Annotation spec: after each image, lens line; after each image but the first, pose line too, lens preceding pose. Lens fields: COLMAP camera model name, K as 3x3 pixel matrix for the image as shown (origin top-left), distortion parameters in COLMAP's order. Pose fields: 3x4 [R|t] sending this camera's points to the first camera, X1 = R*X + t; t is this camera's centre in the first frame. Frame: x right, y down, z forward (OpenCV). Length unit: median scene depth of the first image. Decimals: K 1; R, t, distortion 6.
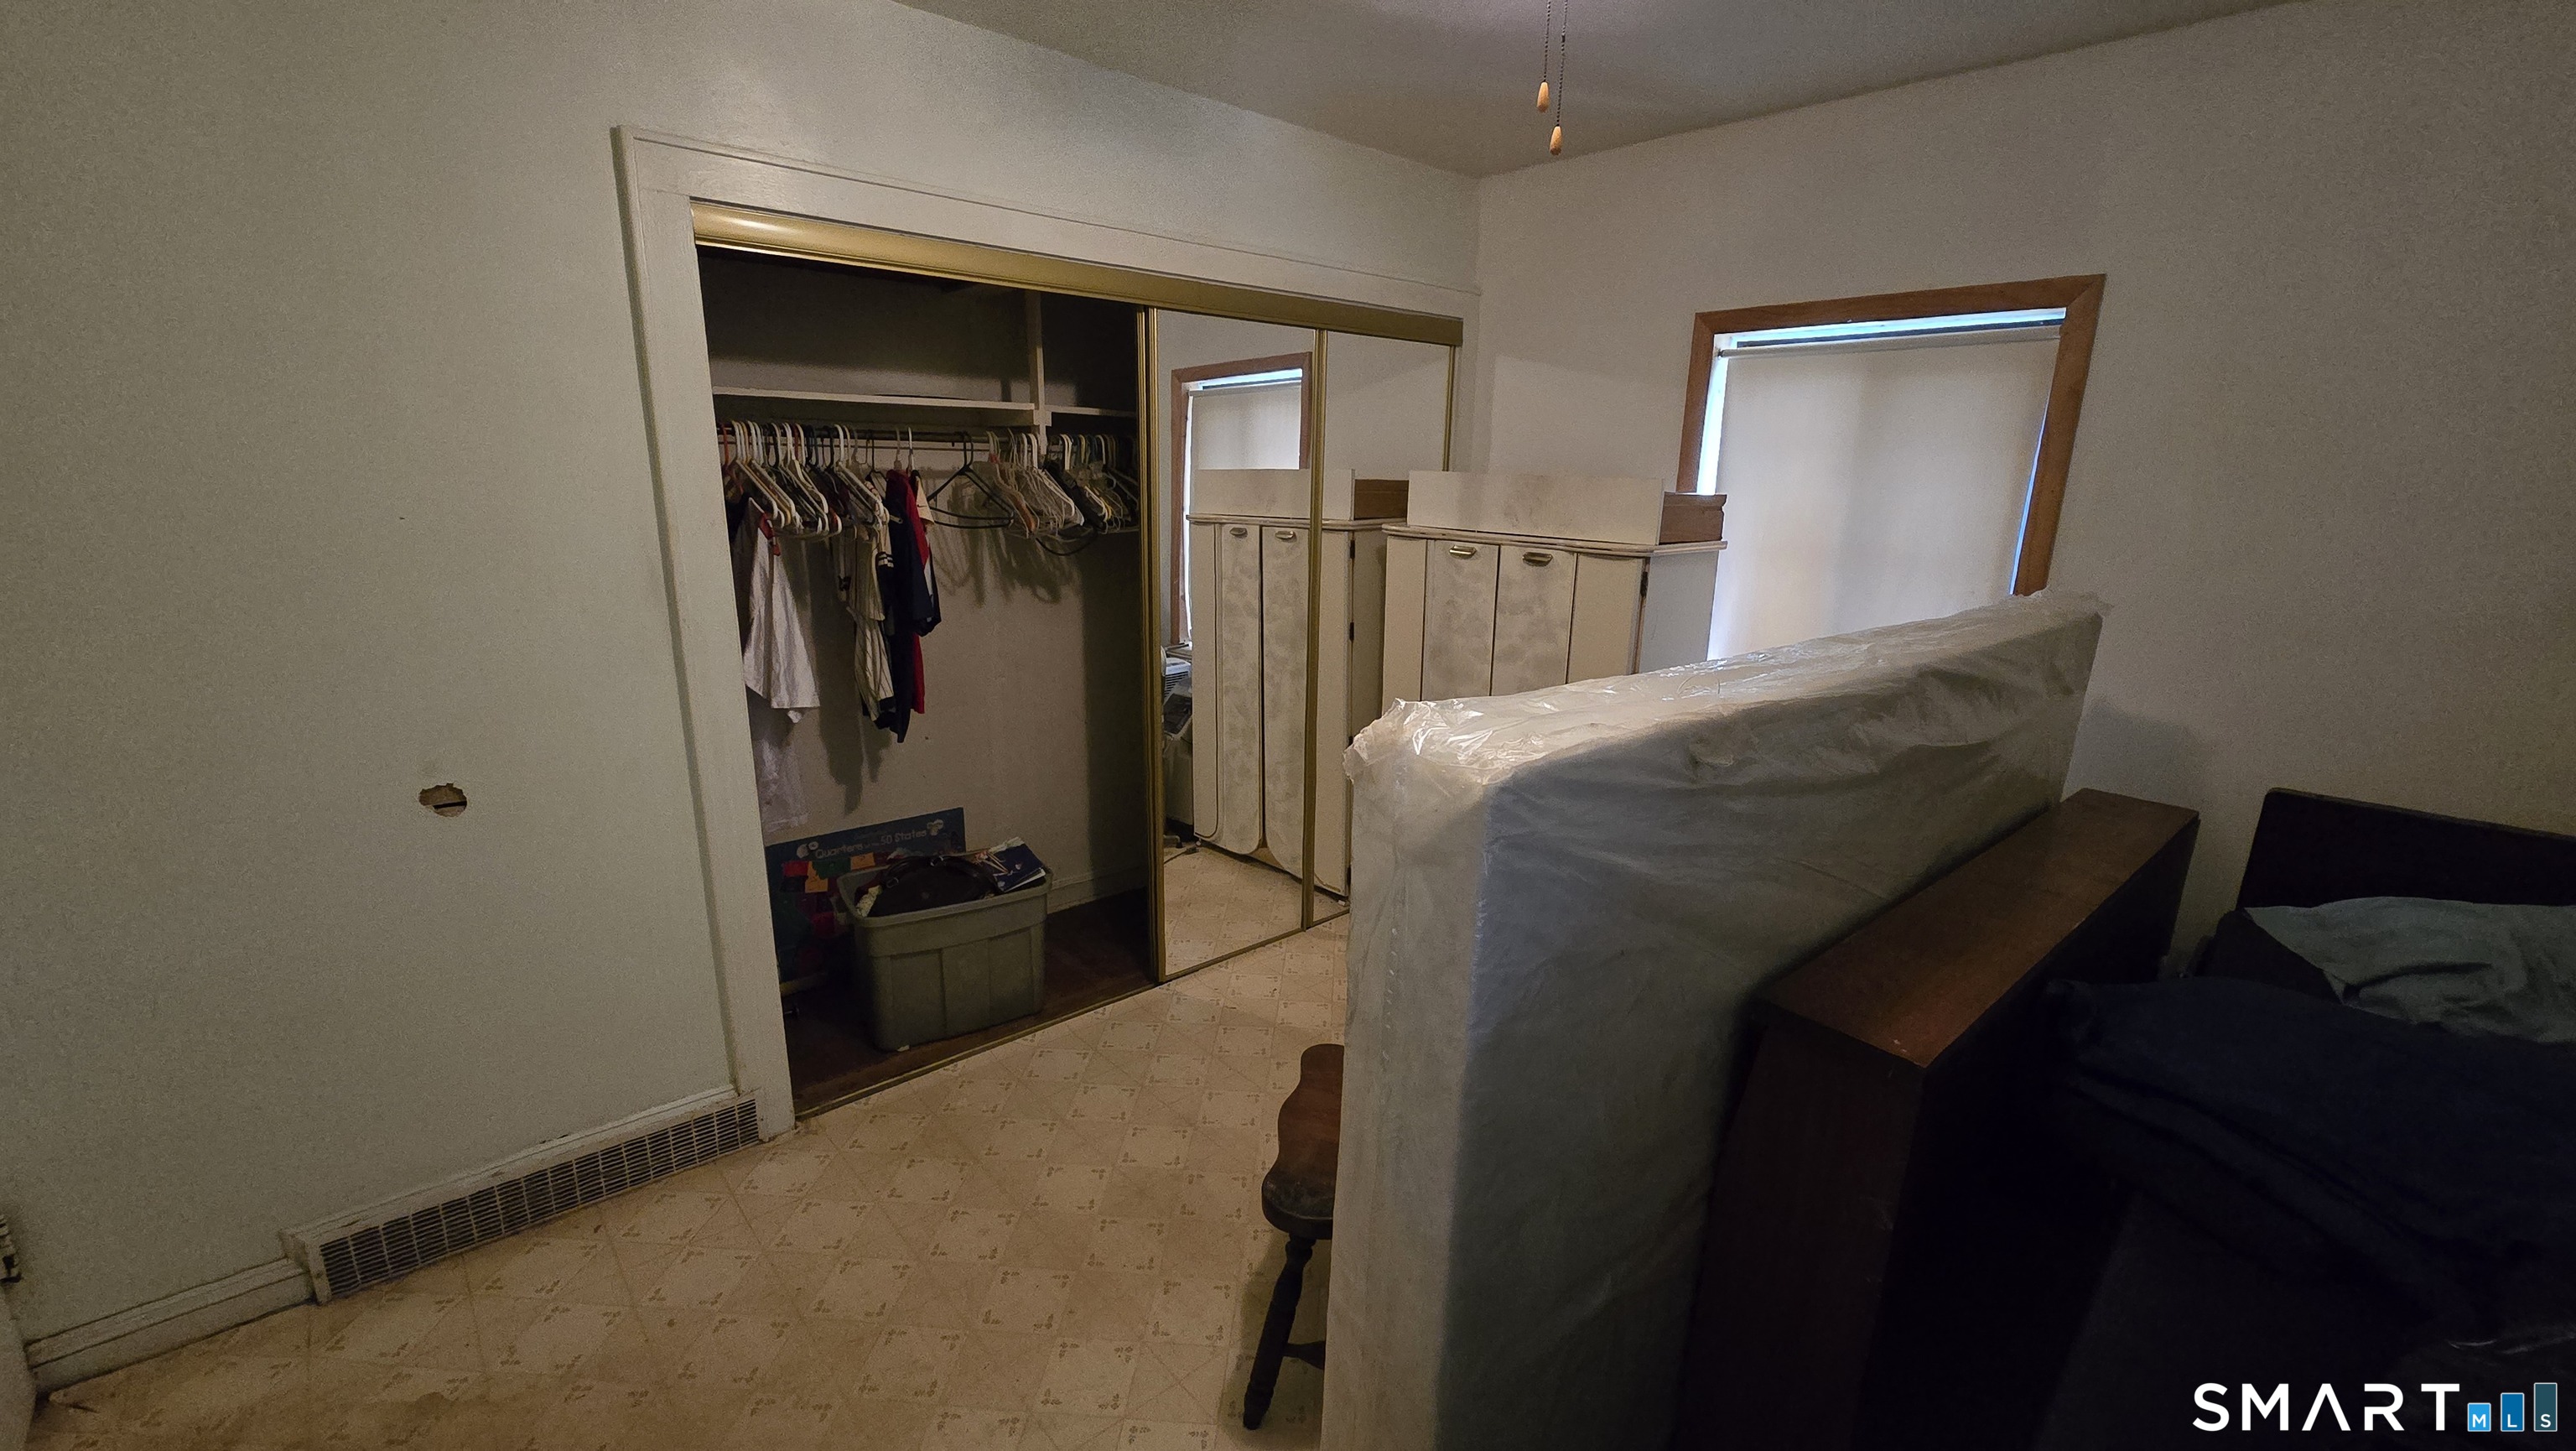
lens RADIAL K [[1052.8, 0, 1295.8], [0, 1052.8, 724.5], [0, 0, 1]] dist [-0.000892, -0.000125]
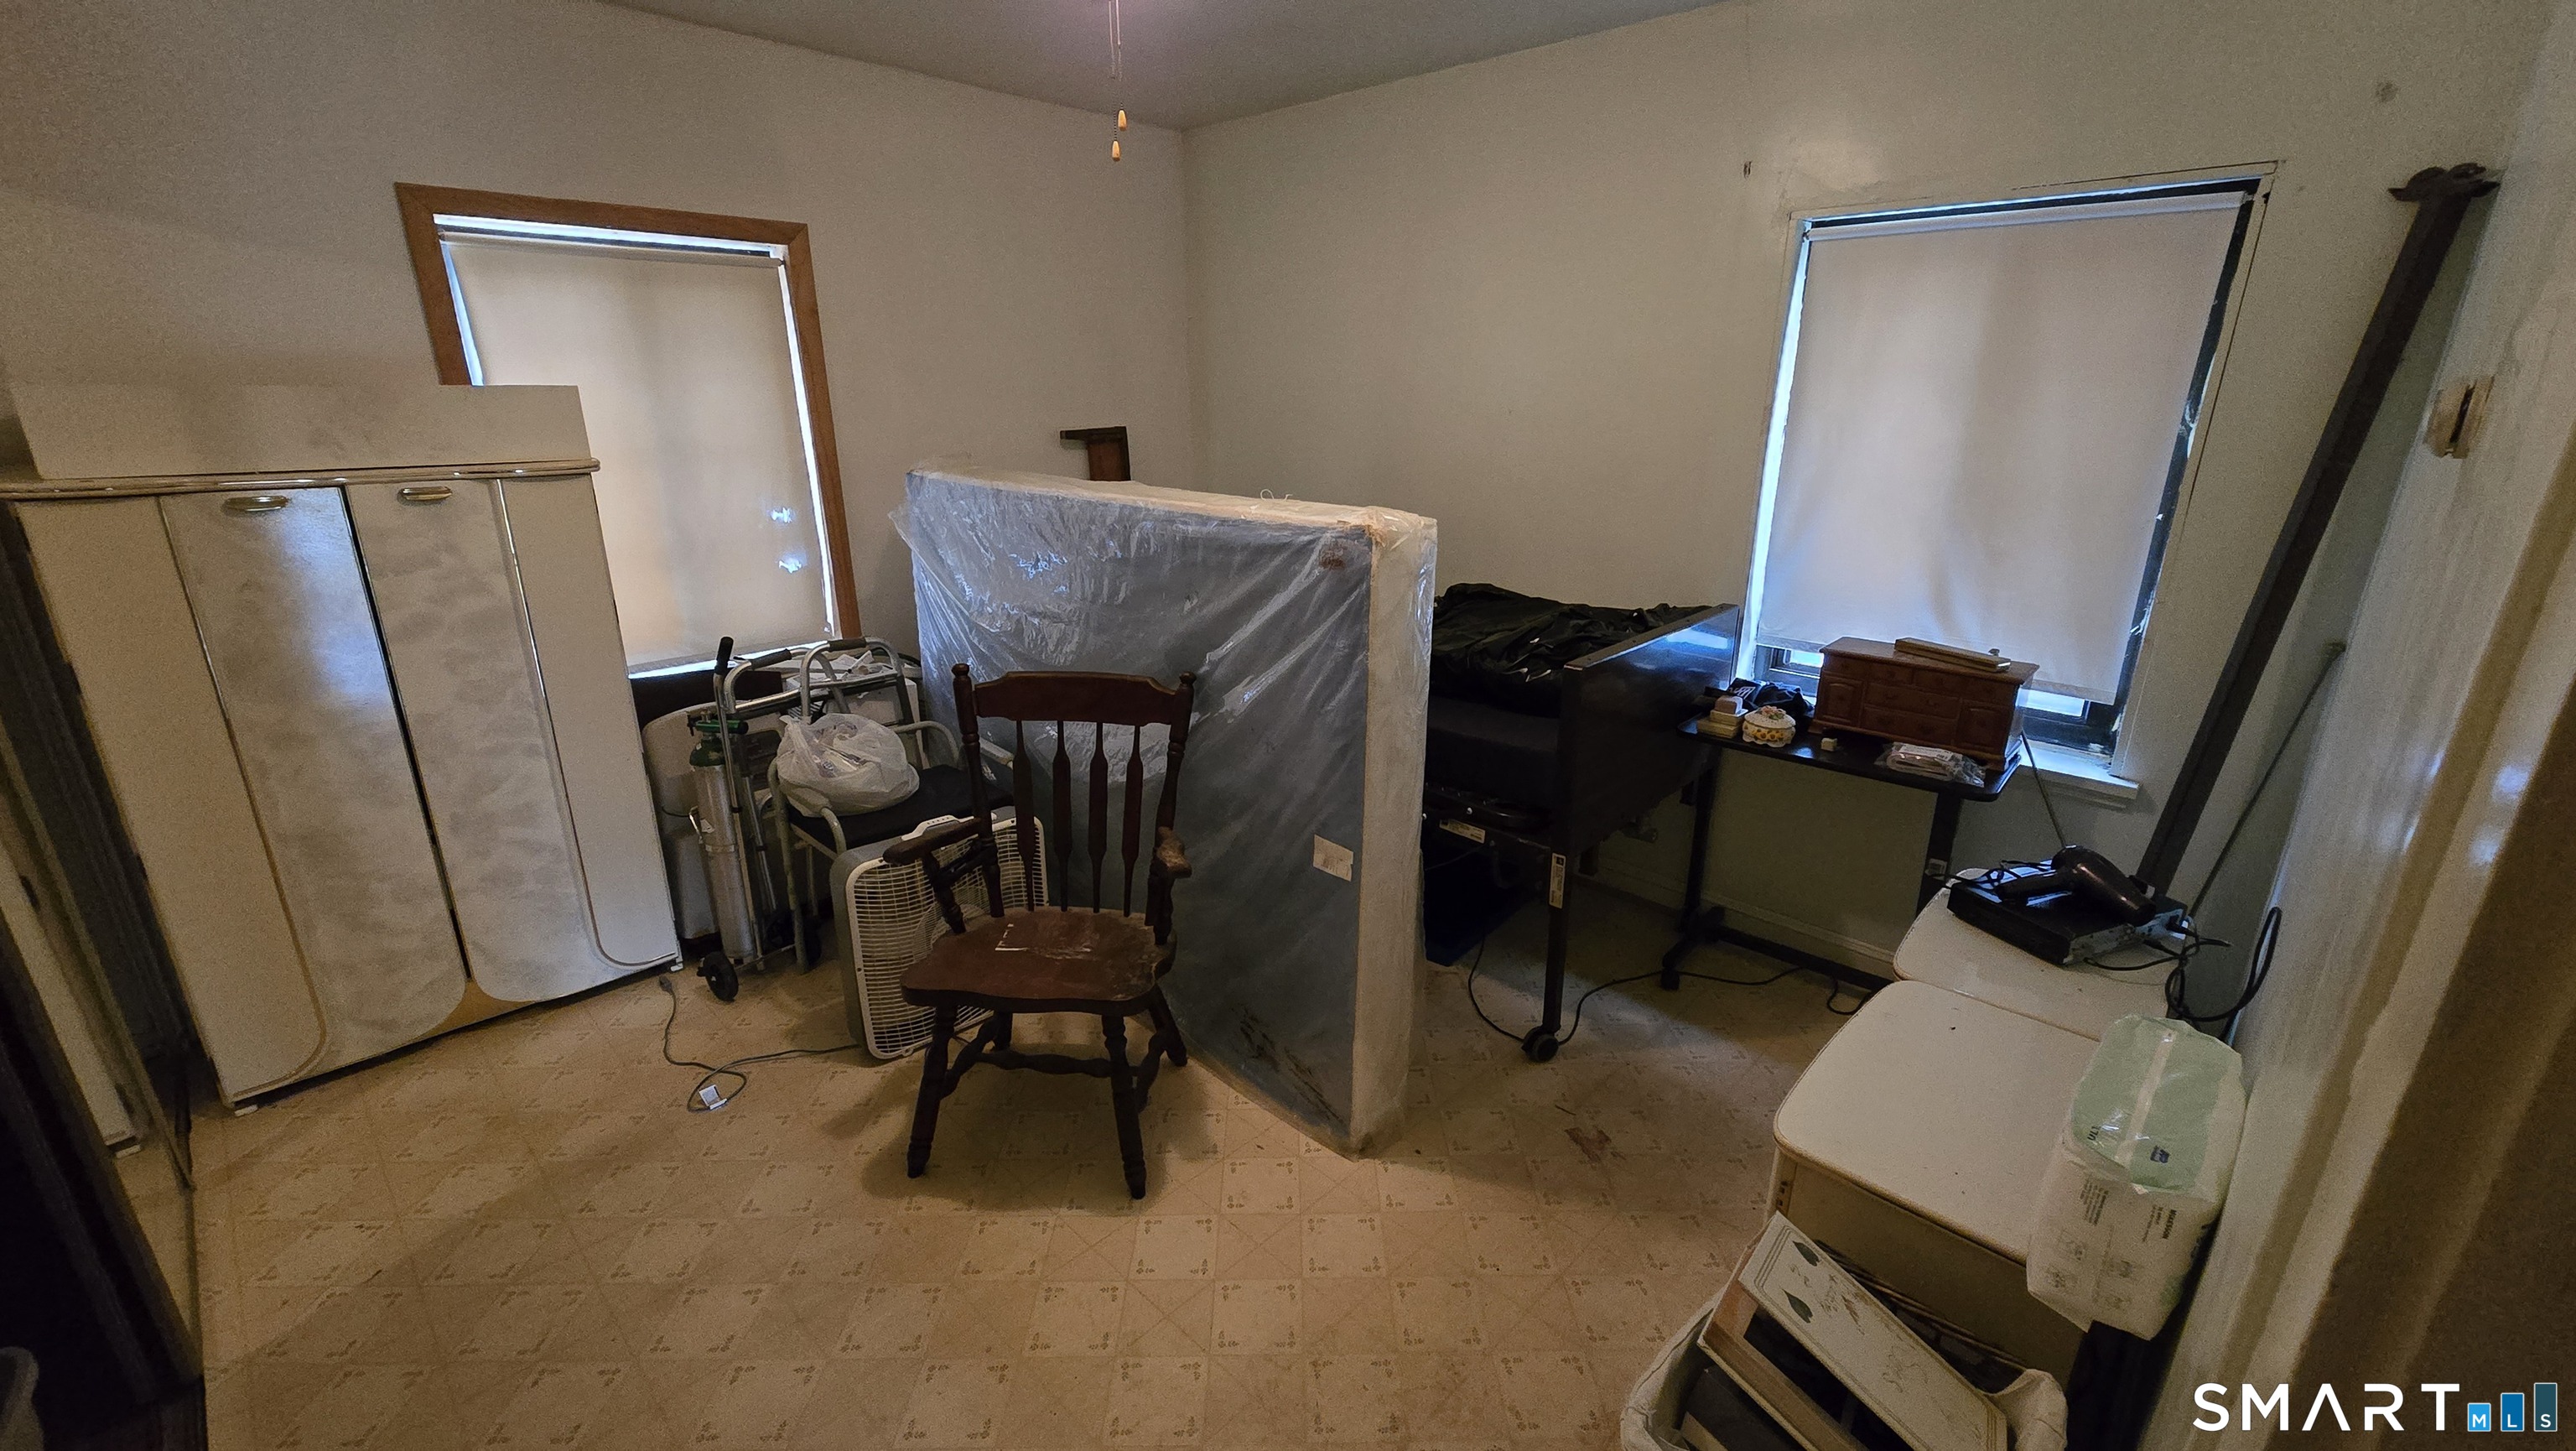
lens RADIAL K [[1052.8, 0, 1292.3], [0, 1052.8, 731.5], [0, 0, 1]] dist [-0.000892, -0.000125]
pose [[-0.063297, -0.331772, 0.941234, -0.597378], [0.239318, 0.910561, 0.337054, -0.105919], [-0.968876, 0.246589, 0.021763, 0.400332]]
